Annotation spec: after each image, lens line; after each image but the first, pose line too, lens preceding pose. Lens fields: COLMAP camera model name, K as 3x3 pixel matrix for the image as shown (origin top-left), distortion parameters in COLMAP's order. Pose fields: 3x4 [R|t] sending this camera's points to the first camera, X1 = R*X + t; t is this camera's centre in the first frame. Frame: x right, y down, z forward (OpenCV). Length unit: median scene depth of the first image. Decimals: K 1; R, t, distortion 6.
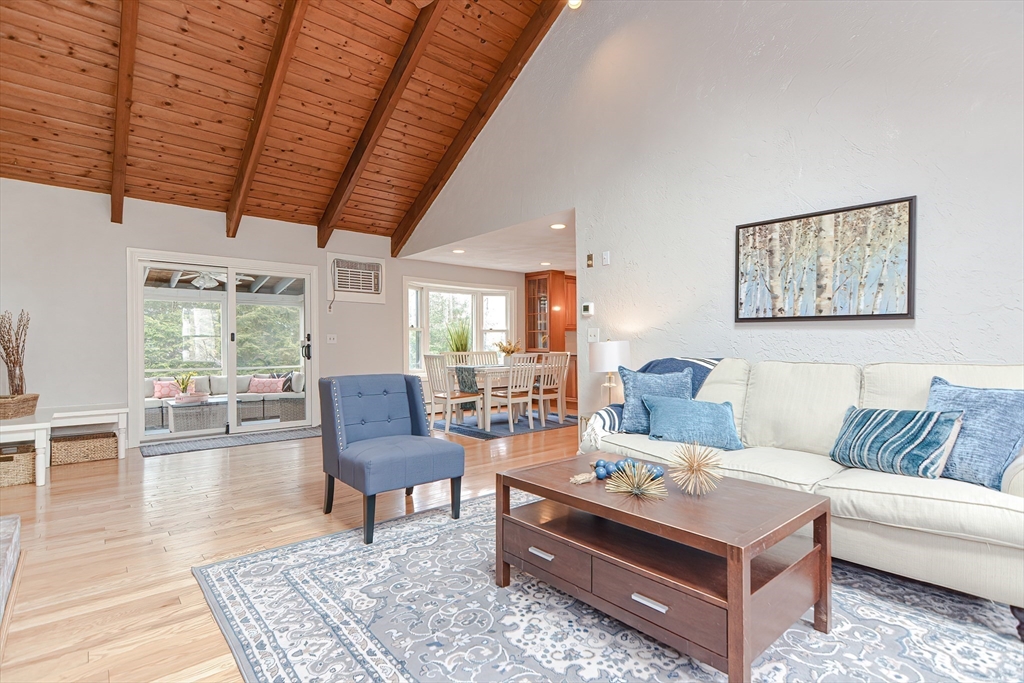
lens RADIAL K [[491.7, 0, 523.5], [0, 491.7, 347.1], [0, 0, 1]] dist [0.020882, -0.008532]
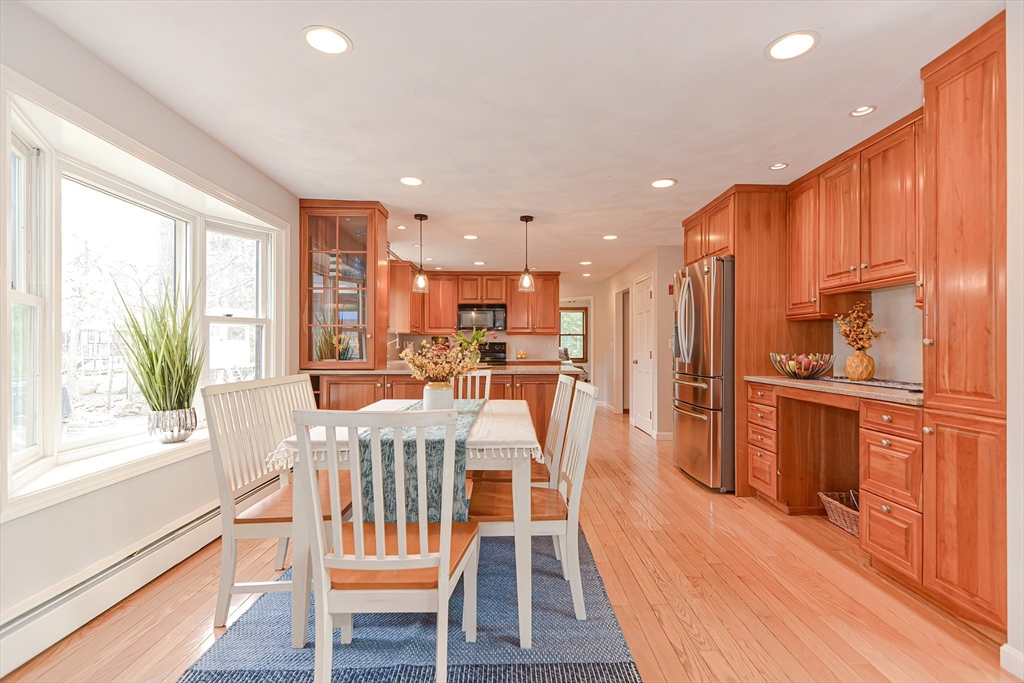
lens RADIAL K [[491.7, 0, 516.1], [0, 491.7, 346.0], [0, 0, 1]] dist [0.020882, -0.008532]
pose [[0.659385, 0.008379, 0.751759, -0.268306], [-0.000991, 0.999947, -0.010275, -0.010125], [-0.751805, 0.006030, 0.659358, 0.692992]]
